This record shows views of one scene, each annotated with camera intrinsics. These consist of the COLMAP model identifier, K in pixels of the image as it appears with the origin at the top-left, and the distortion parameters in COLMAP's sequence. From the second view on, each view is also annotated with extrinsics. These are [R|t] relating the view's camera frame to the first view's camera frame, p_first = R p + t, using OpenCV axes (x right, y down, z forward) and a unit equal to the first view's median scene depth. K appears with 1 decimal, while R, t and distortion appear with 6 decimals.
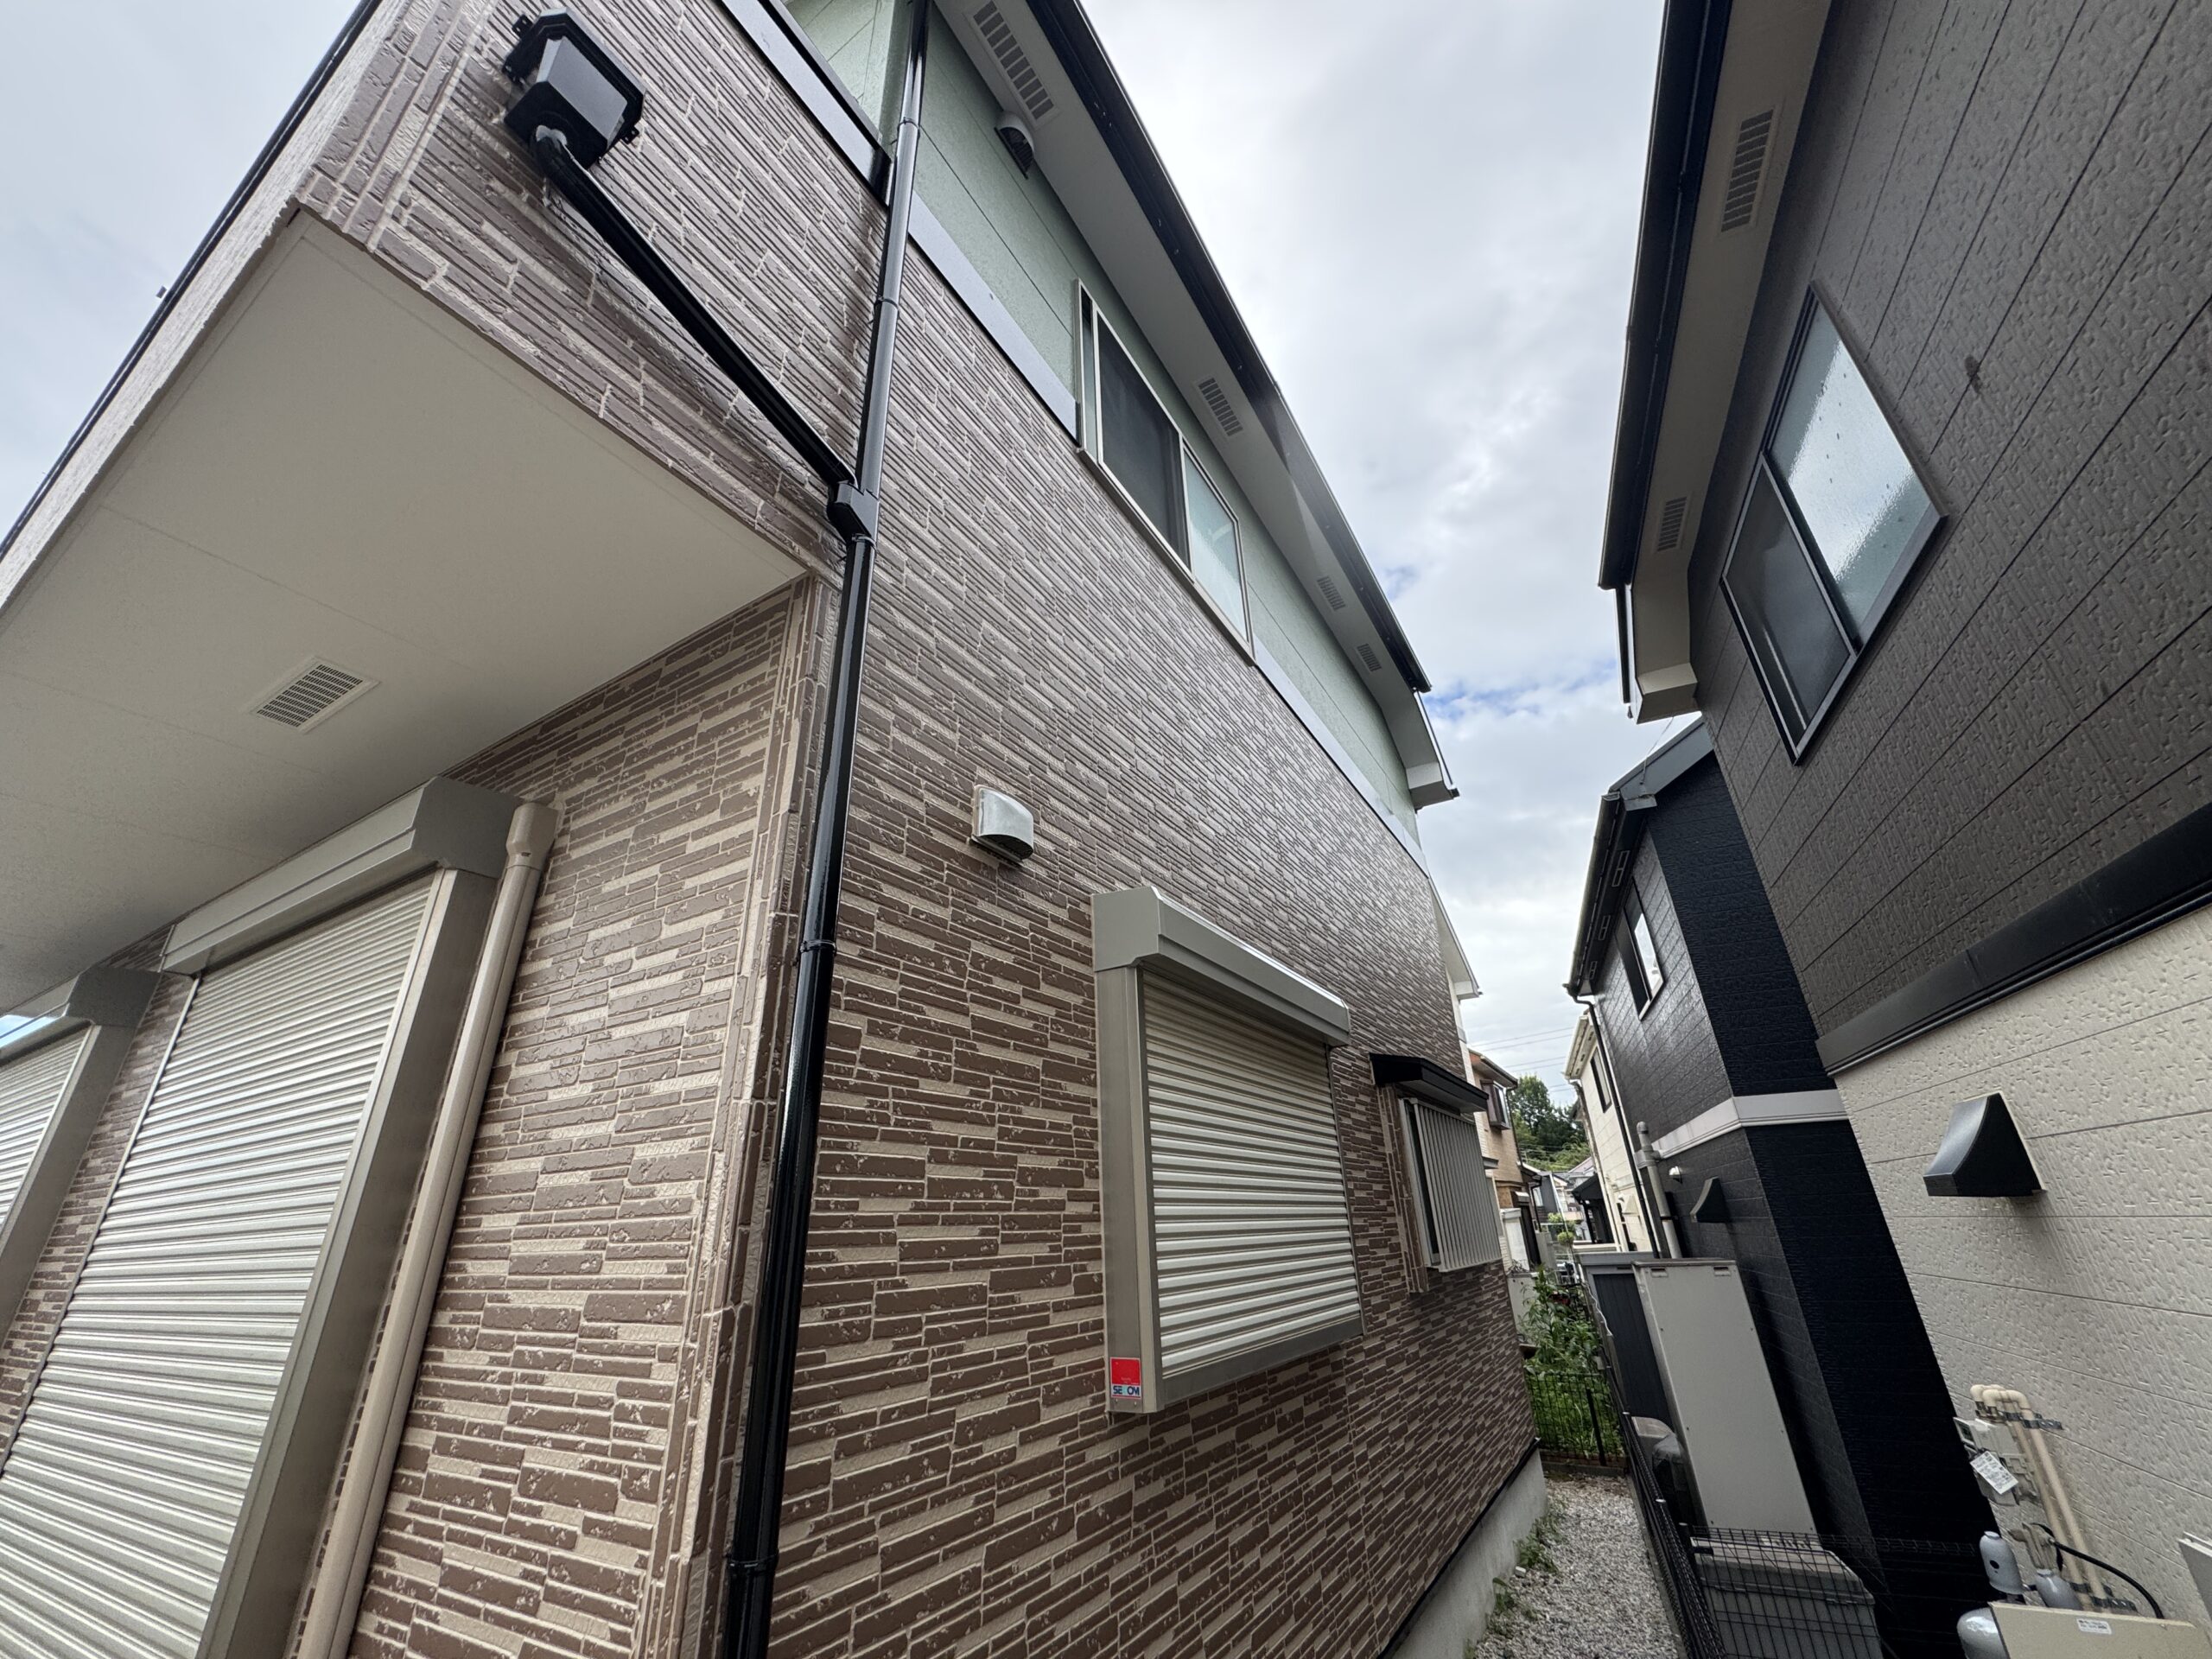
lens RADIAL K [[881.3, 0, 1106.1], [0, 881.3, 834.9], [0, 0, 1]] dist [-0.001730, 0.000184]
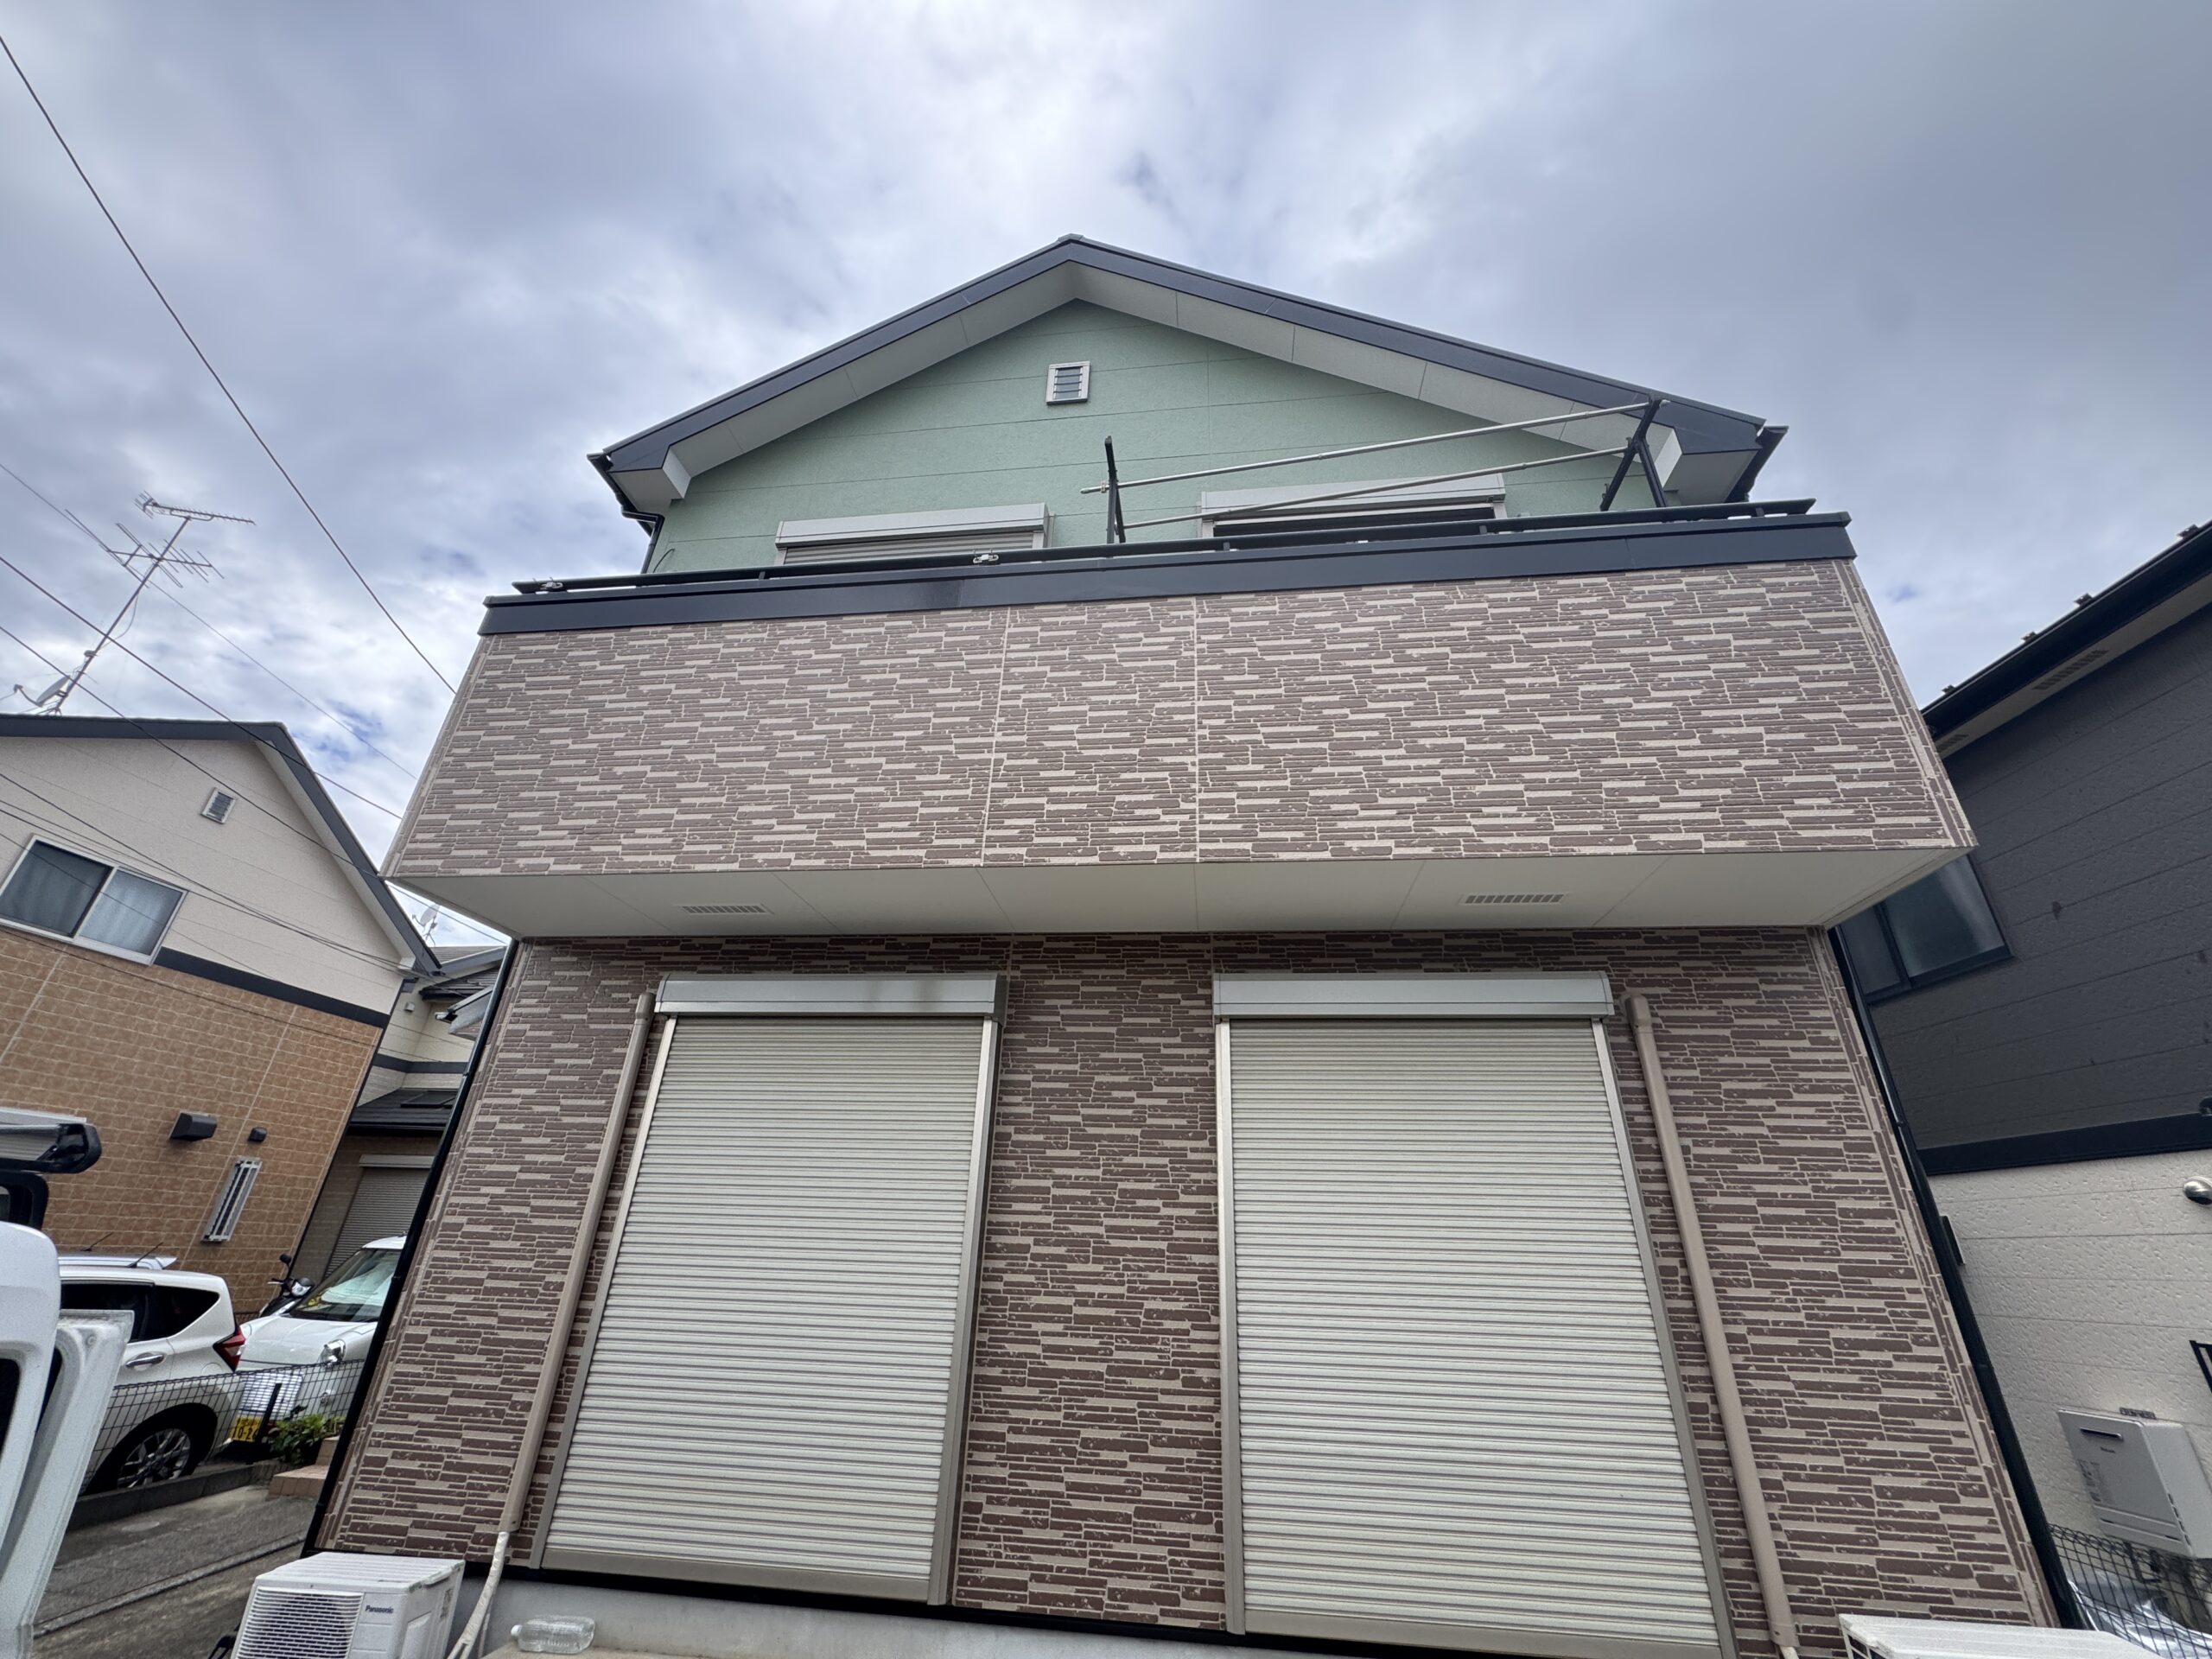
lens RADIAL K [[882.7, 0, 1103.0], [0, 882.7, 832.1], [0, 0, 1]] dist [-0.001358, 0.000137]
pose [[0.906875, 0.239726, 0.346567, -1.060506], [-0.230380, 0.970680, -0.068589, 0.008101], [-0.352848, -0.017640, 0.935514, -0.142181]]
